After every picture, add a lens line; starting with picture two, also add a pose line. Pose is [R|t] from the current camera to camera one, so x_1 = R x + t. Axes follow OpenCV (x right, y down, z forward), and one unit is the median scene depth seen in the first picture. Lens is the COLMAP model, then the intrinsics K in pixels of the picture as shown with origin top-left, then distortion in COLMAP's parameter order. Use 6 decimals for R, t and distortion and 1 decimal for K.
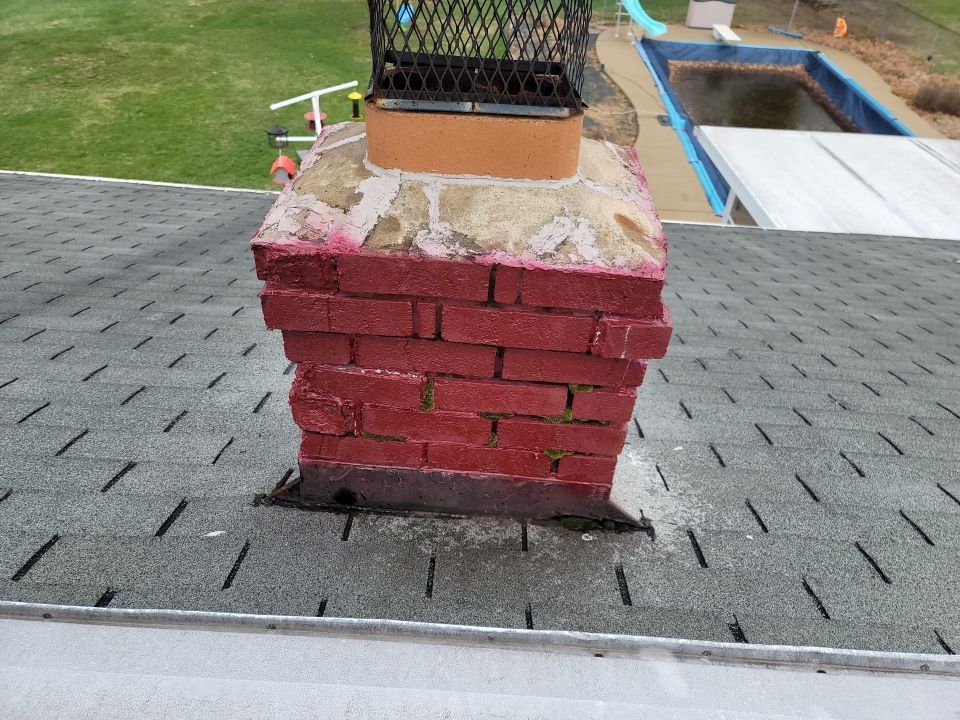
lens RADIAL K [[703.6, 0, 480.0], [0, 703.6, 360.0], [0, 0, 1]] dist [0.071970, -0.059961]
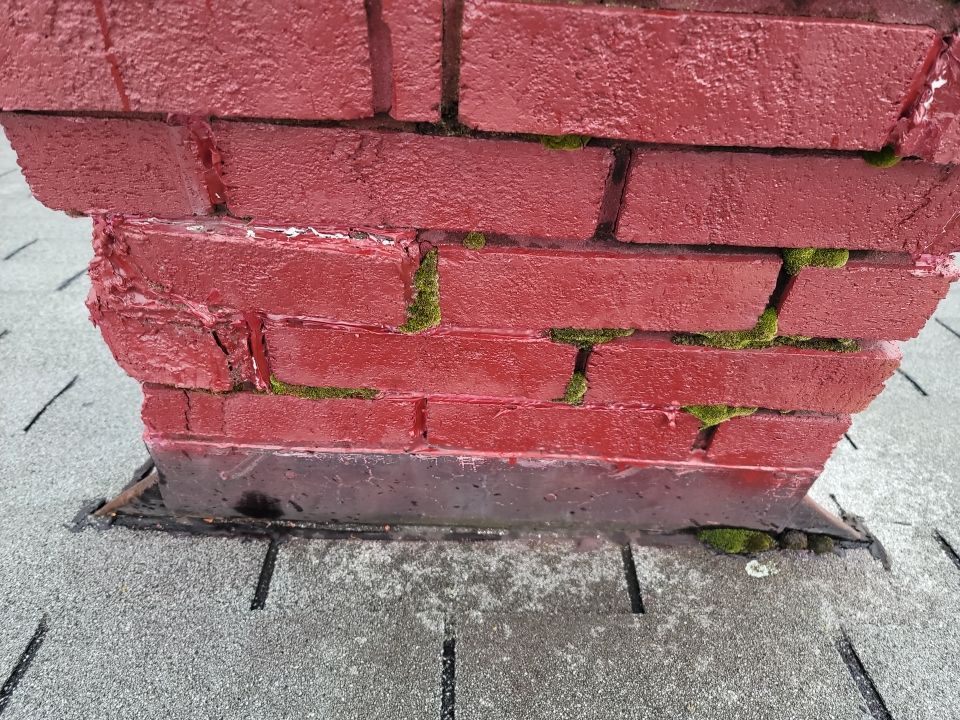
lens RADIAL K [[703.6, 0, 480.0], [0, 703.6, 360.0], [0, 0, 1]] dist [0.071970, -0.059961]
pose [[0.999117, -0.035399, 0.022627, -0.049096], [0.031673, 0.988499, 0.147876, 0.028317], [-0.027601, -0.147028, 0.988747, 0.560484]]
